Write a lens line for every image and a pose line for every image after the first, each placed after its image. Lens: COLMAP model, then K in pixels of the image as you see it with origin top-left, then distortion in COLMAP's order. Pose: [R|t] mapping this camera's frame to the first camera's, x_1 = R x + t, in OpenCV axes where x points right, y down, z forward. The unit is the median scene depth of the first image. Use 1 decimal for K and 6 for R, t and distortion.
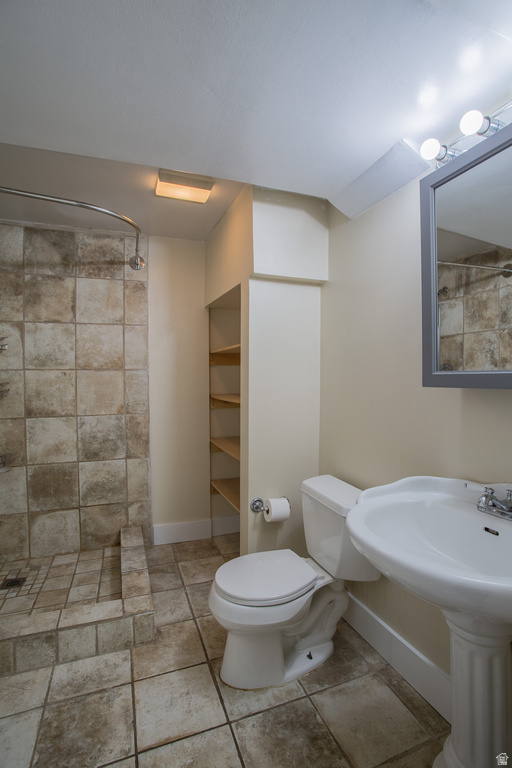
lens RADIAL K [[376.1, 0, 260.0], [0, 376.1, 382.0], [0, 0, 1]] dist [-0.081921, 0.038451]
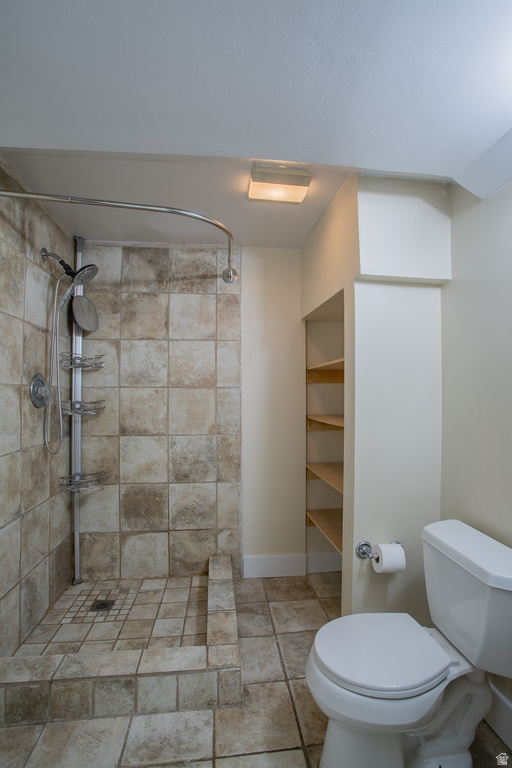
lens RADIAL K [[376.1, 0, 260.0], [0, 376.1, 382.0], [0, 0, 1]] dist [-0.081921, 0.038451]
pose [[0.970579, -0.003067, -0.240763, -0.028651], [-0.008653, 0.998829, -0.047608, -0.002997], [0.240627, 0.048291, 0.969416, 0.109323]]
